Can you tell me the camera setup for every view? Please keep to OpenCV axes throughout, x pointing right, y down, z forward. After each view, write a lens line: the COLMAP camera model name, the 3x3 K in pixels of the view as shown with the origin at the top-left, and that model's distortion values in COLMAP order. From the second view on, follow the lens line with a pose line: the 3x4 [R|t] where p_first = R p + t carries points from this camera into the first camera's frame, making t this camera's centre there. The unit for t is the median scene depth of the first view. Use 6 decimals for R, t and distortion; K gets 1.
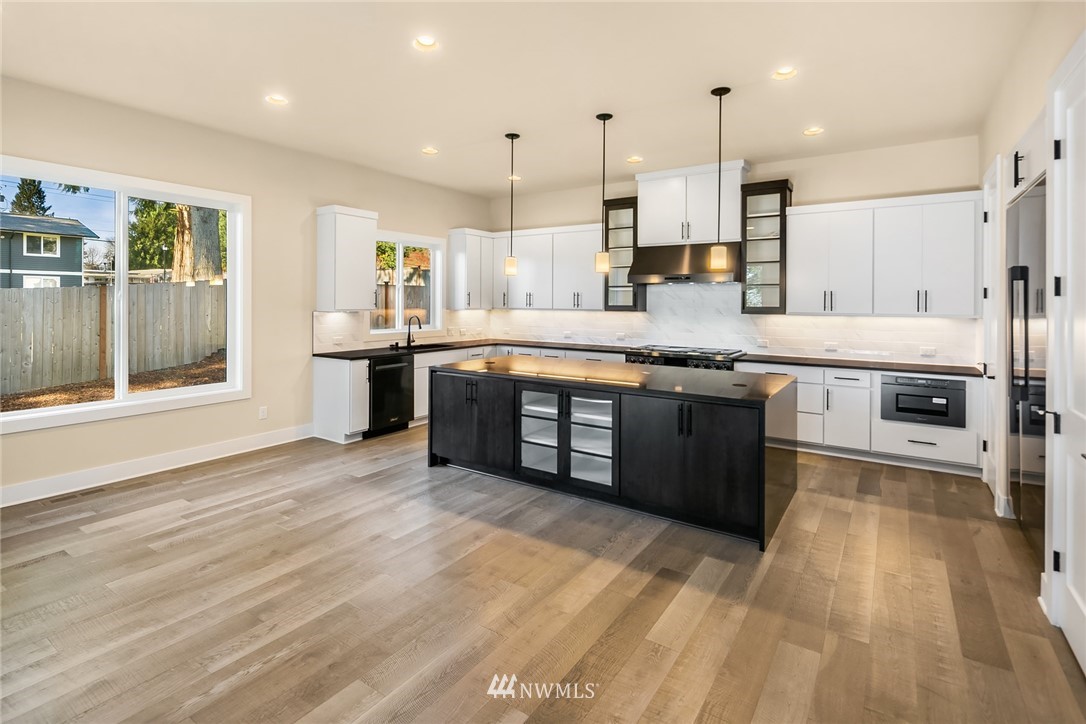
lens RADIAL K [[526.2, 0, 541.5], [0, 526.2, 325.6], [0, 0, 1]] dist [-0.001548, -0.001061]
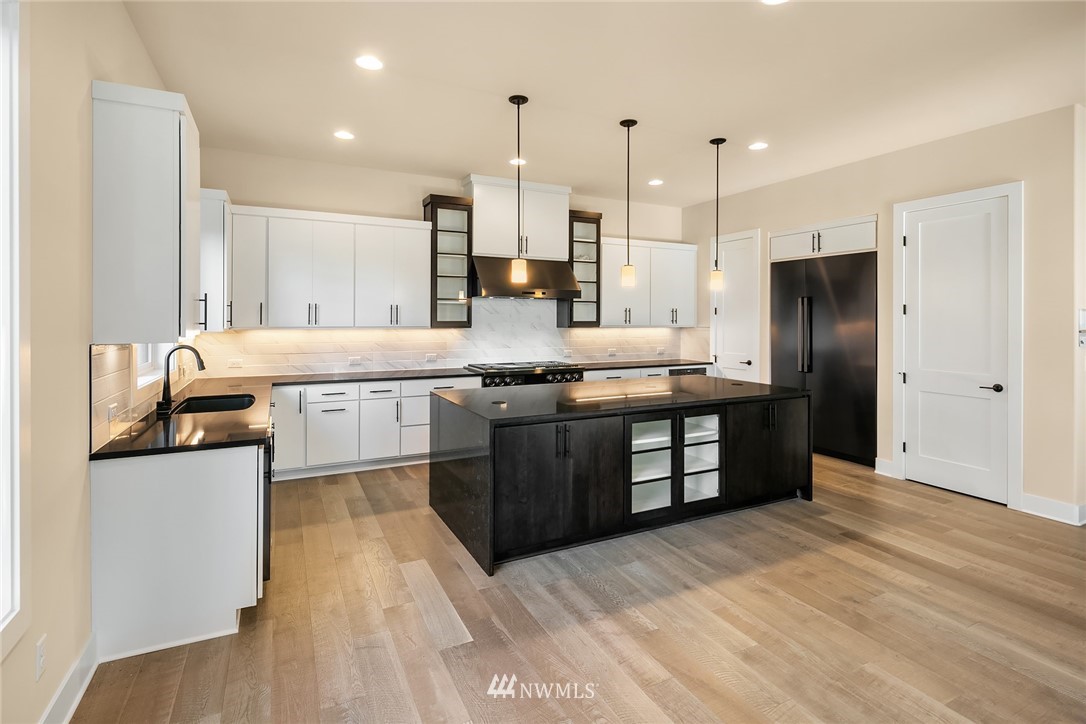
lens RADIAL K [[526.2, 0, 549.3], [0, 526.2, 335.9], [0, 0, 1]] dist [-0.001548, -0.001061]
pose [[0.487730, -0.033920, 0.872335, -0.606777], [0.040425, 0.999051, 0.016246, -0.025594], [-0.872058, 0.027340, 0.488638, 0.515549]]
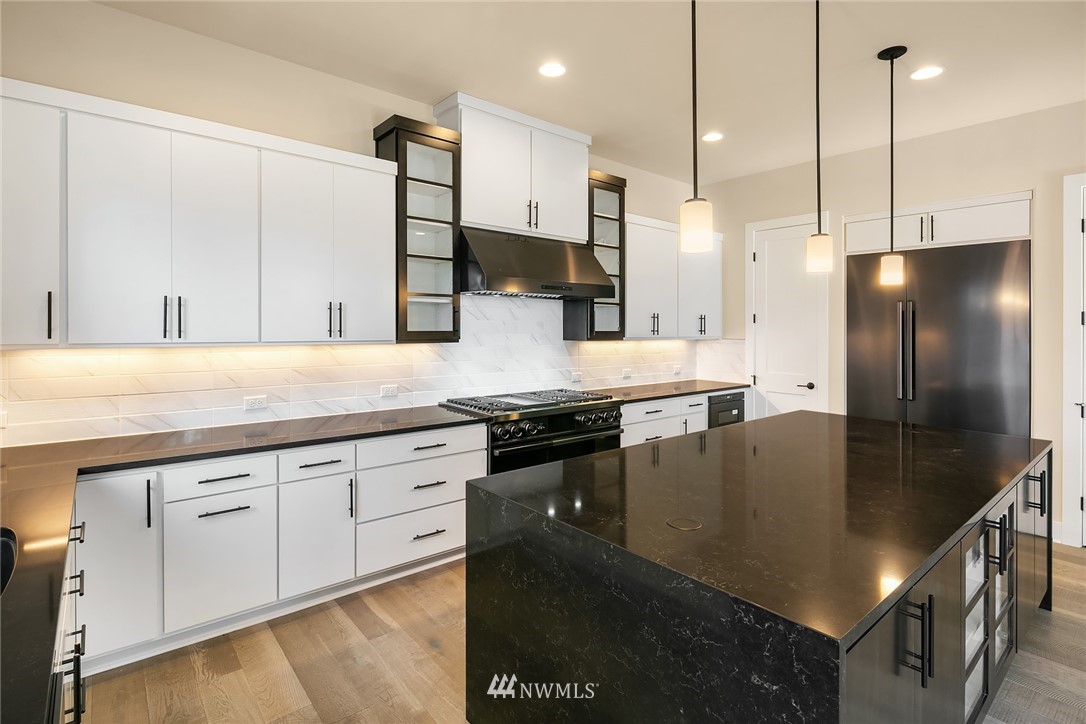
lens RADIAL K [[526.2, 0, 546.5], [0, 526.2, 346.7], [0, 0, 1]] dist [-0.001548, -0.001061]
pose [[0.274454, -0.040408, 0.960751, -0.368920], [0.038826, 0.998768, 0.030916, -0.040661], [-0.960816, 0.028817, 0.275684, 0.868939]]
